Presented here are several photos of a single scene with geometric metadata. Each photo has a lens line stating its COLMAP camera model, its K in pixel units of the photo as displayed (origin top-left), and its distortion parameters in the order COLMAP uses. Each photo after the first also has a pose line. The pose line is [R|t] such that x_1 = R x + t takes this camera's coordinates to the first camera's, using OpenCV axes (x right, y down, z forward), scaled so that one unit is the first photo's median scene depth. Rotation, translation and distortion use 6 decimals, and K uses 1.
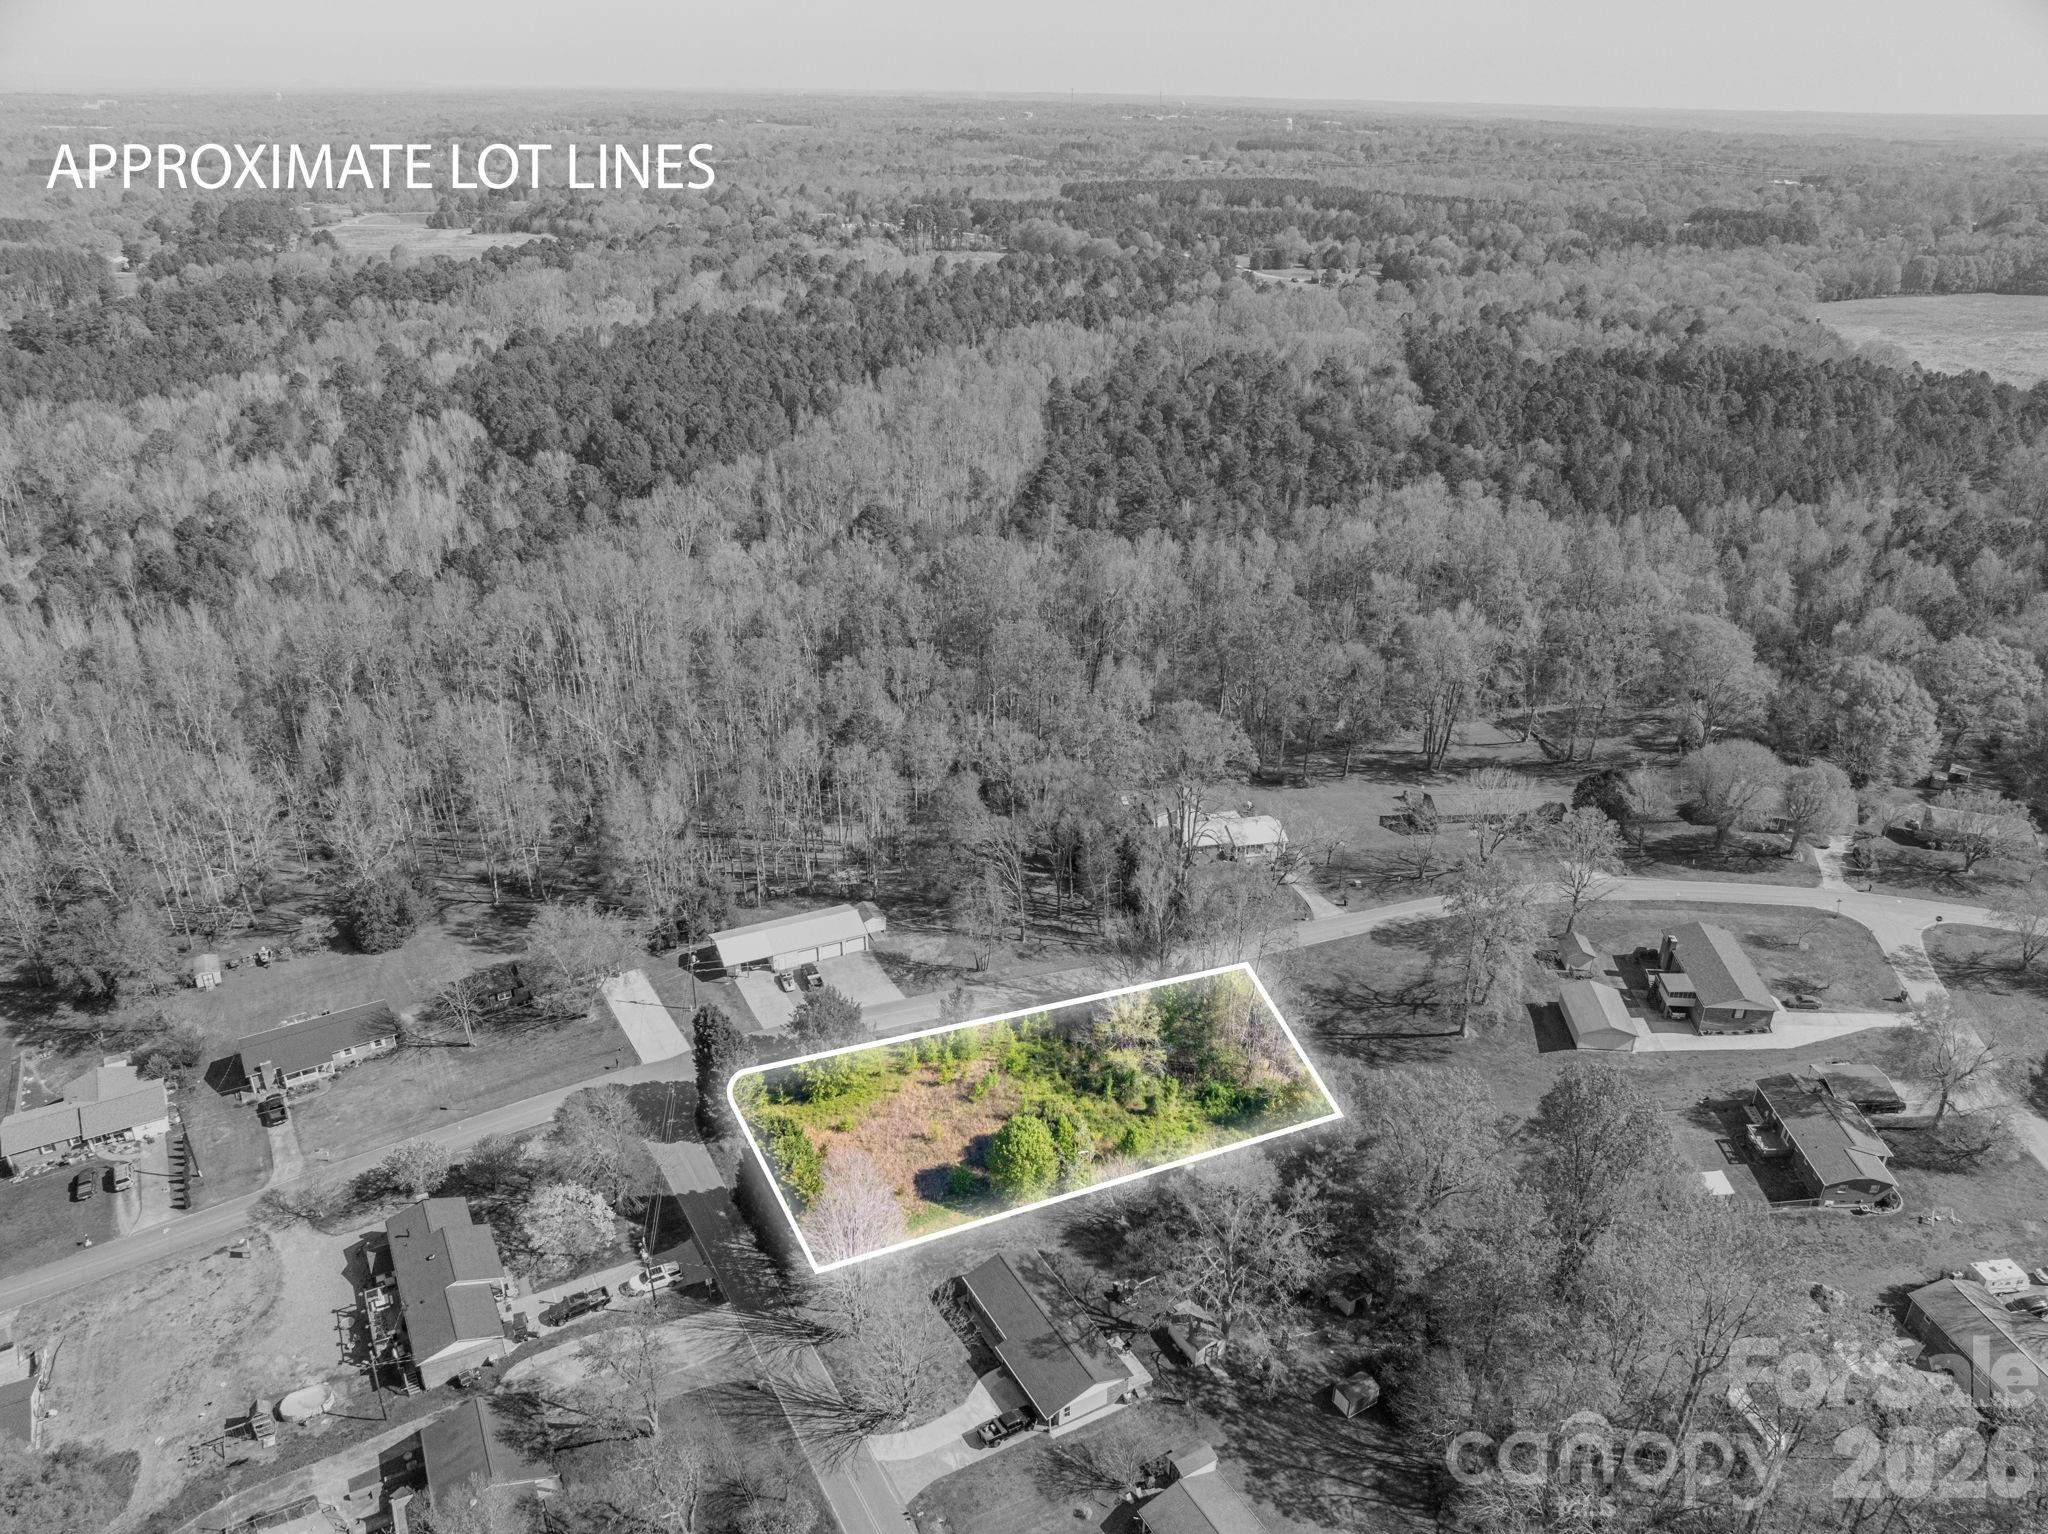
lens RADIAL K [[1439.2, 0, 1036.0], [0, 1439.2, 772.9], [0, 0, 1]] dist [-0.034760, 0.002953]
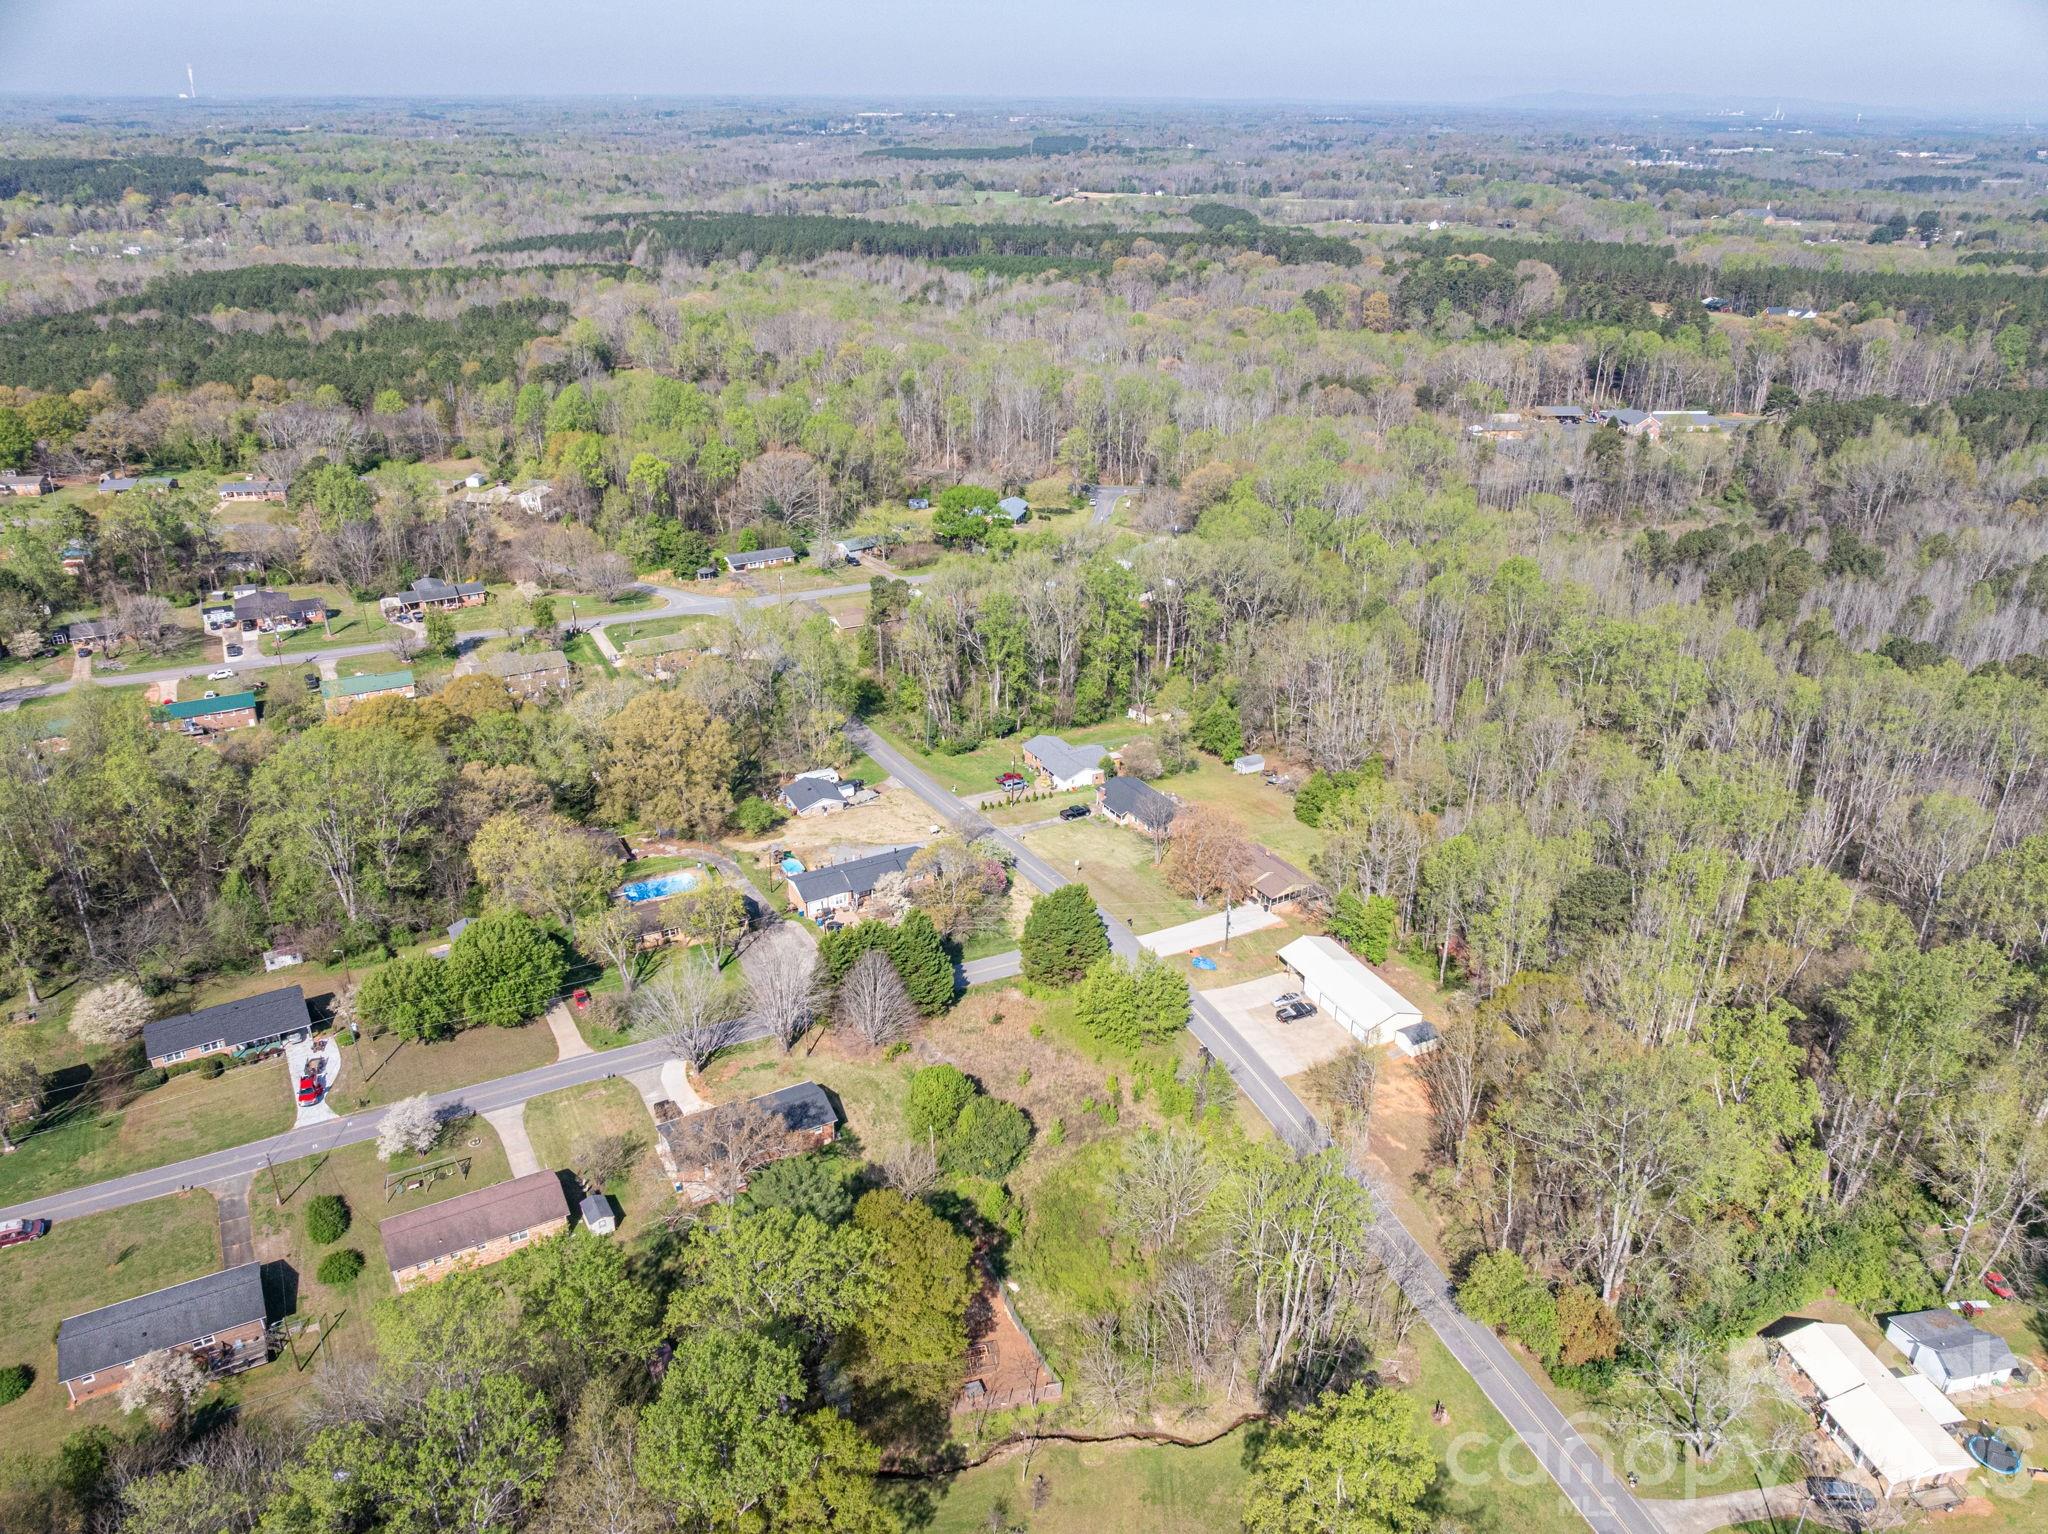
lens RADIAL K [[1444.1, 0, 1034.0], [0, 1444.1, 760.7], [0, 0, 1]] dist [-0.045905, 0.023315]
pose [[0.001732, 0.405212, -0.914221, 0.687355], [-0.440900, 0.820875, 0.363003, -0.280944], [0.897555, 0.402451, 0.180079, 0.617498]]
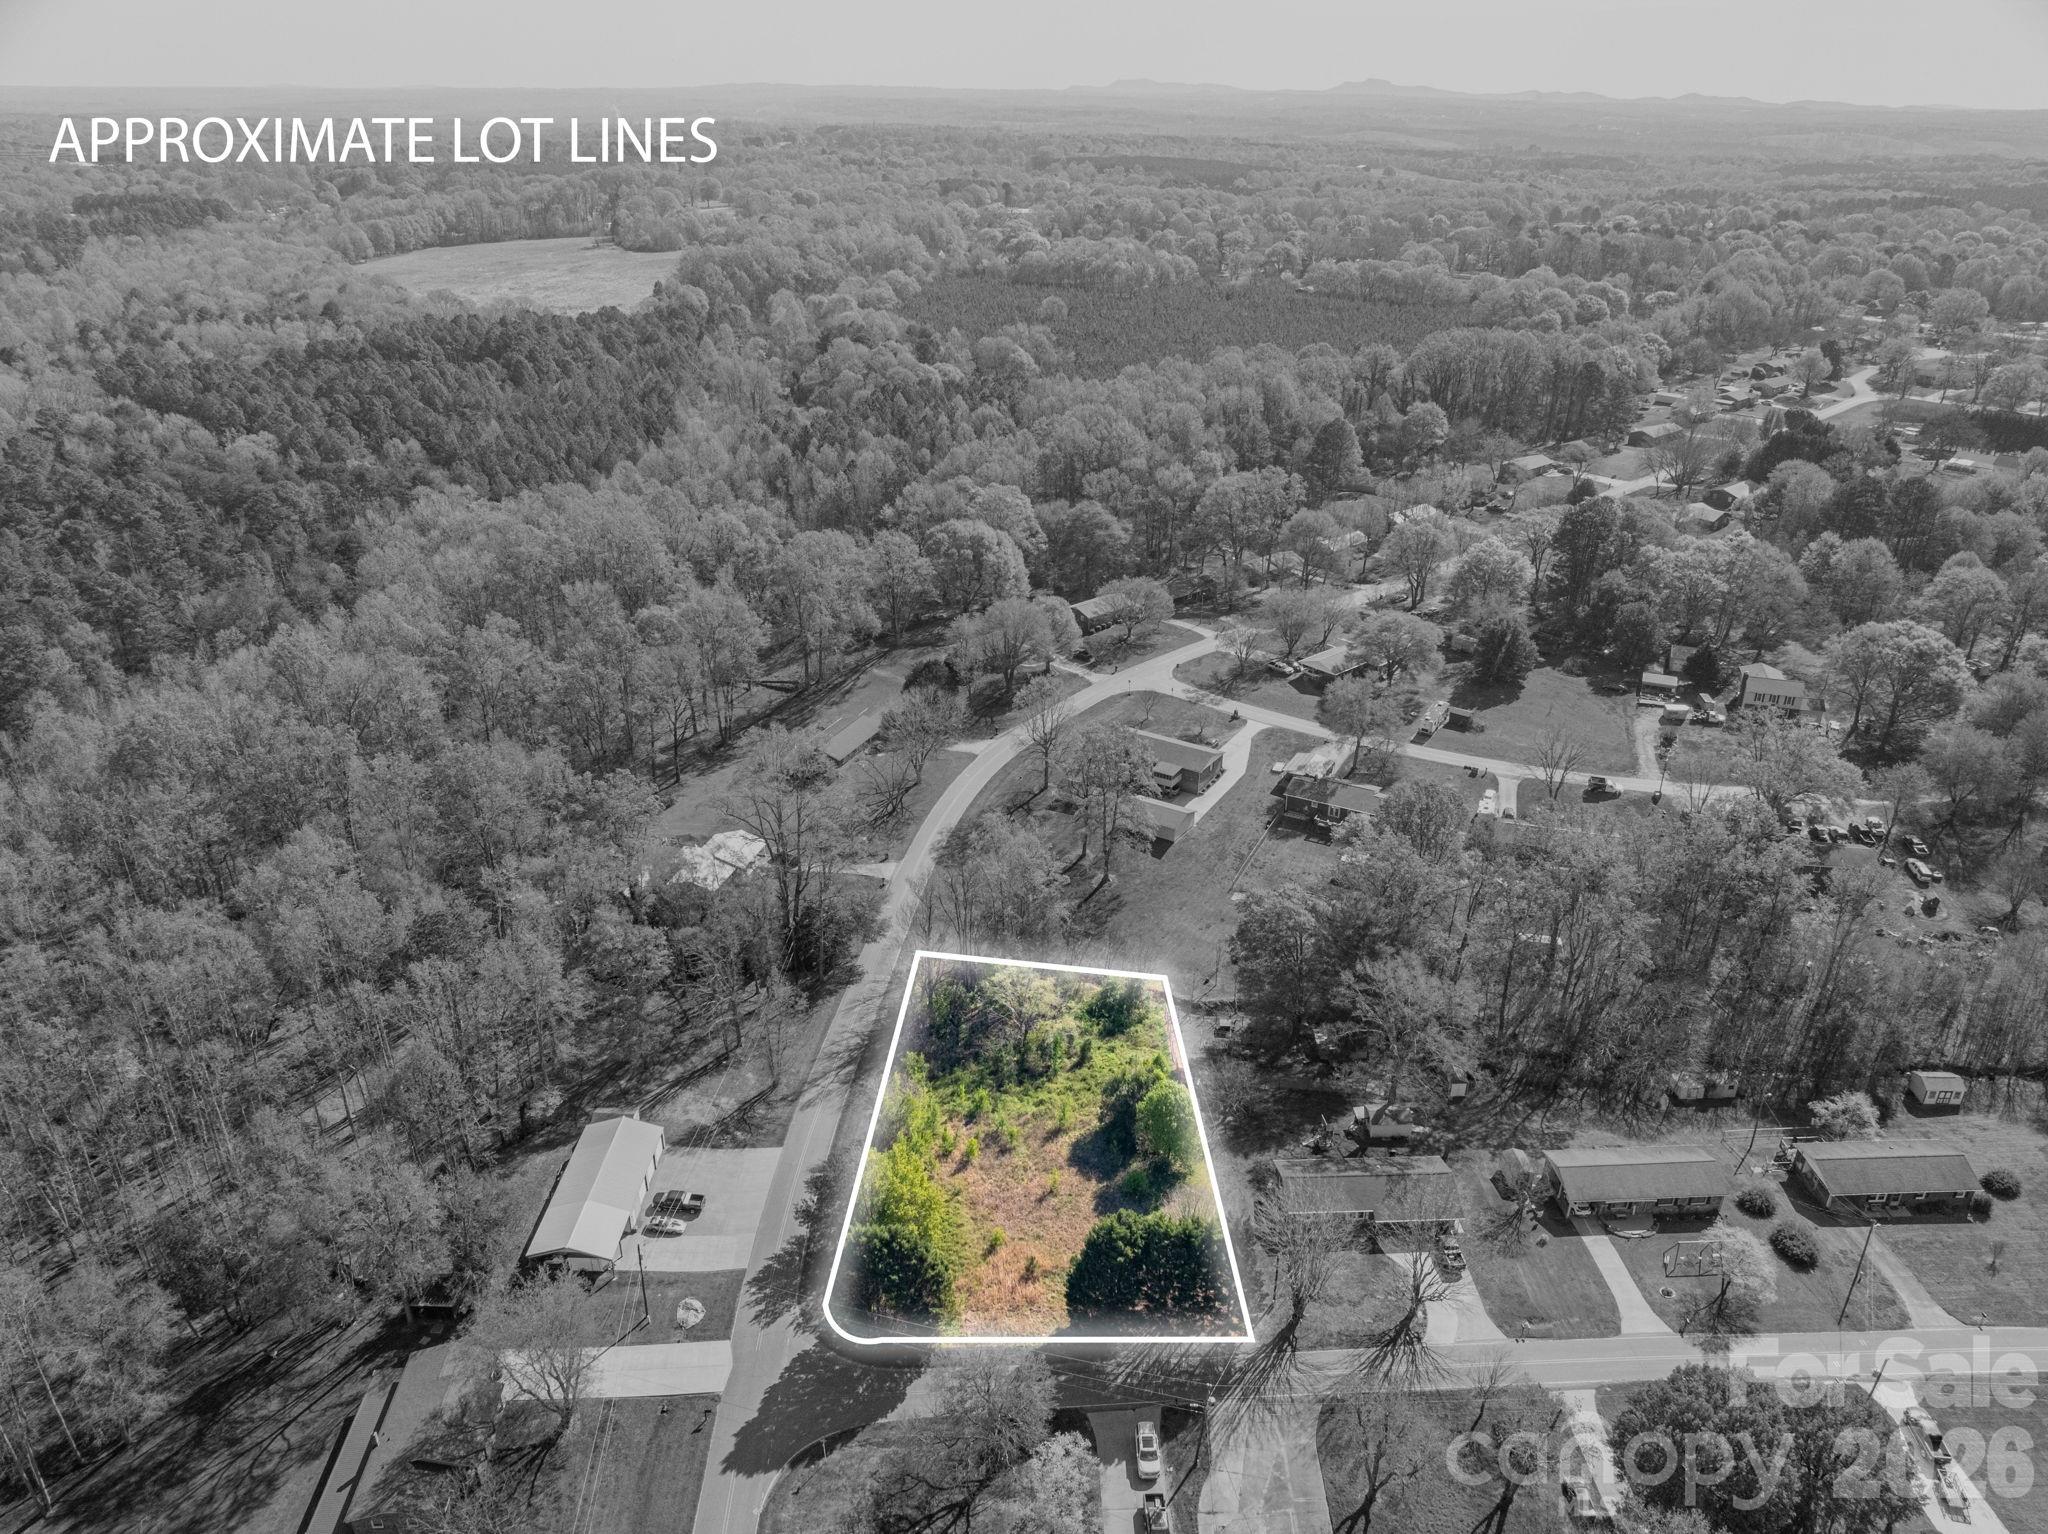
lens RADIAL K [[1439.2, 0, 1036.0], [0, 1439.2, 772.9], [0, 0, 1]] dist [-0.034760, 0.002953]
pose [[0.461422, -0.390537, 0.796600, -0.623284], [0.377950, 0.898876, 0.221755, -0.177603], [-0.802648, 0.198752, 0.562364, 0.362596]]
